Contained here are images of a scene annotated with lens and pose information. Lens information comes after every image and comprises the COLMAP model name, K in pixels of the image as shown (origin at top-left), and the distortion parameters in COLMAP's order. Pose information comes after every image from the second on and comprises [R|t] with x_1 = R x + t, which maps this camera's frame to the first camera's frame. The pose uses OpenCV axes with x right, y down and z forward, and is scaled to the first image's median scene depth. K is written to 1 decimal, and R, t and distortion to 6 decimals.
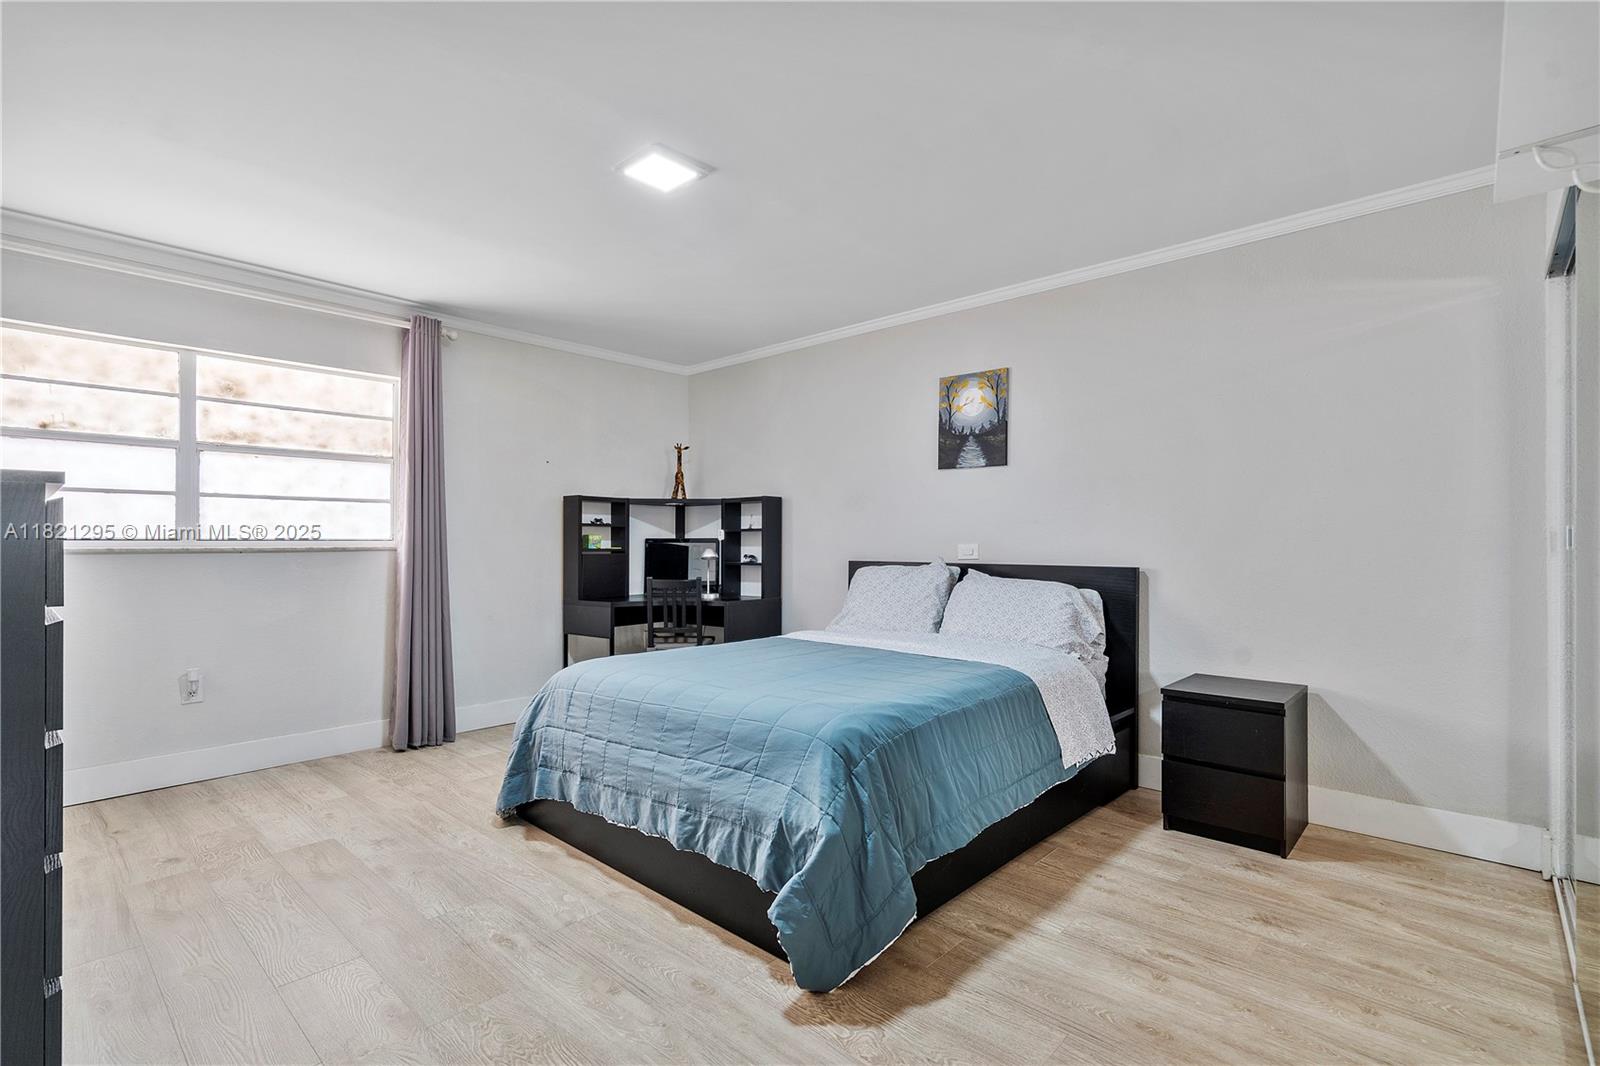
lens RADIAL K [[750.3, 0, 800.2], [0, 750.3, 536.7], [0, 0, 1]] dist [-0.005979, 0.001918]
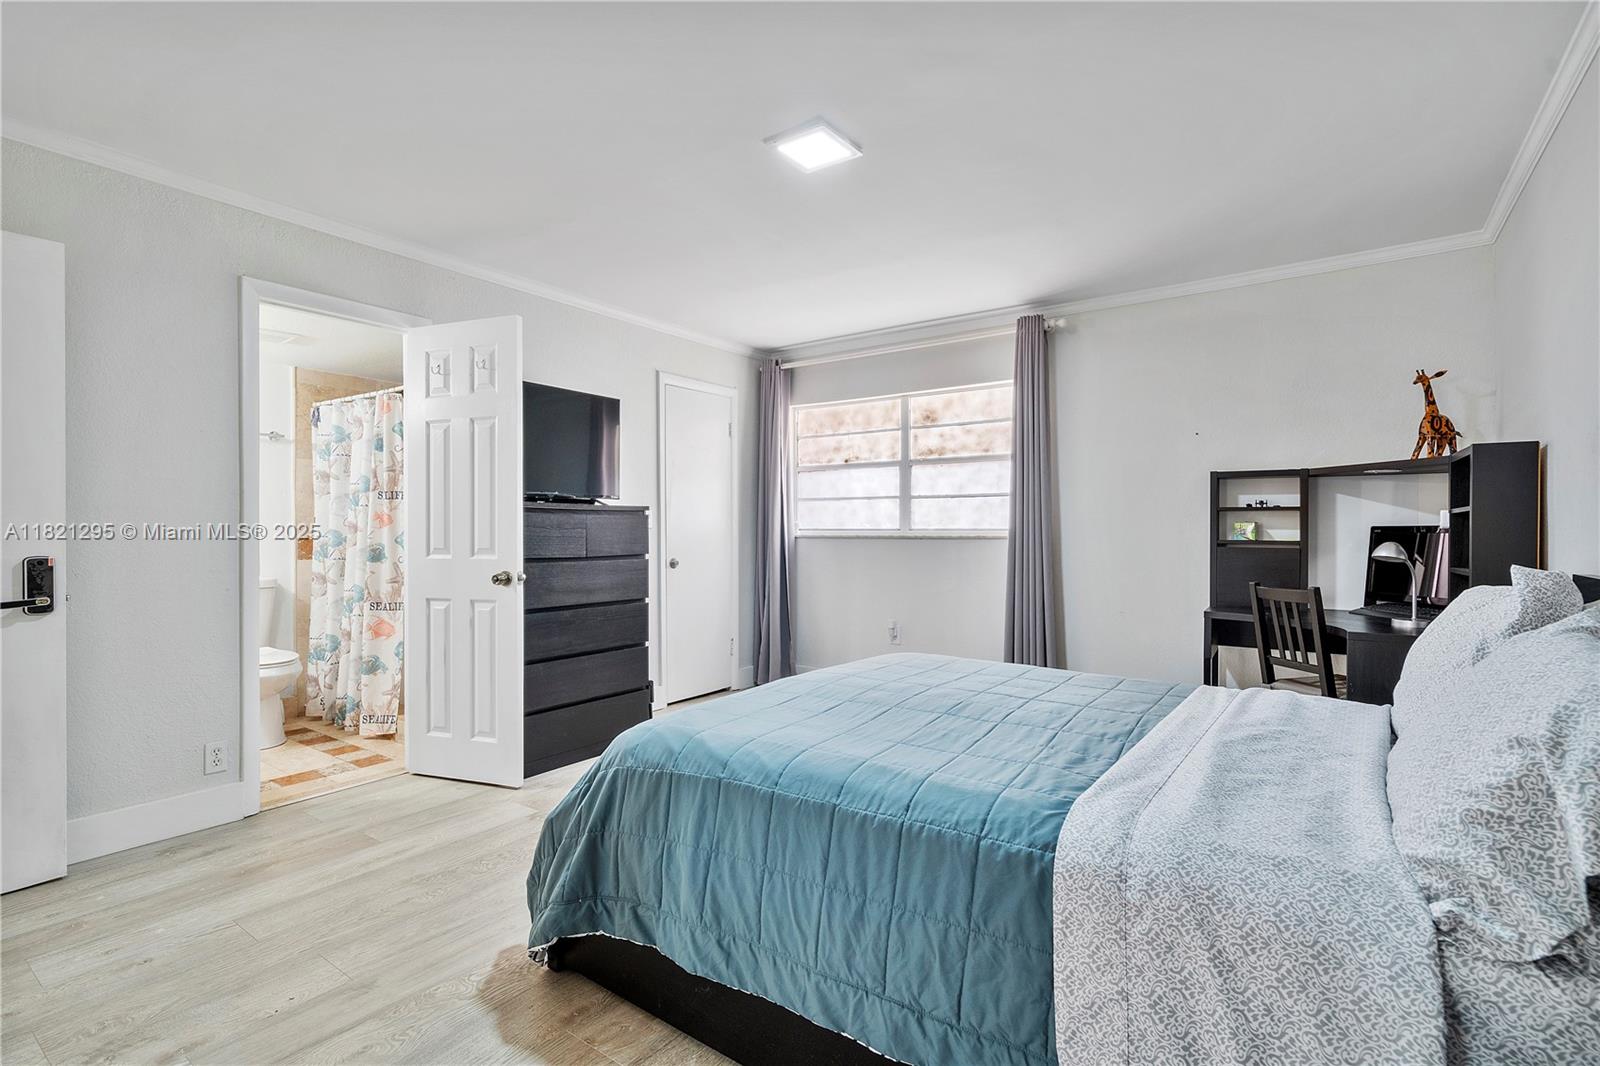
lens RADIAL K [[750.3, 0, 801.4], [0, 750.3, 533.5], [0, 0, 1]] dist [-0.005979, 0.001918]
pose [[0.119683, 0.003458, -0.992806, 0.546384], [0.005361, 0.999977, 0.004129, 0.004361], [0.992798, -0.005817, 0.119662, 0.610746]]
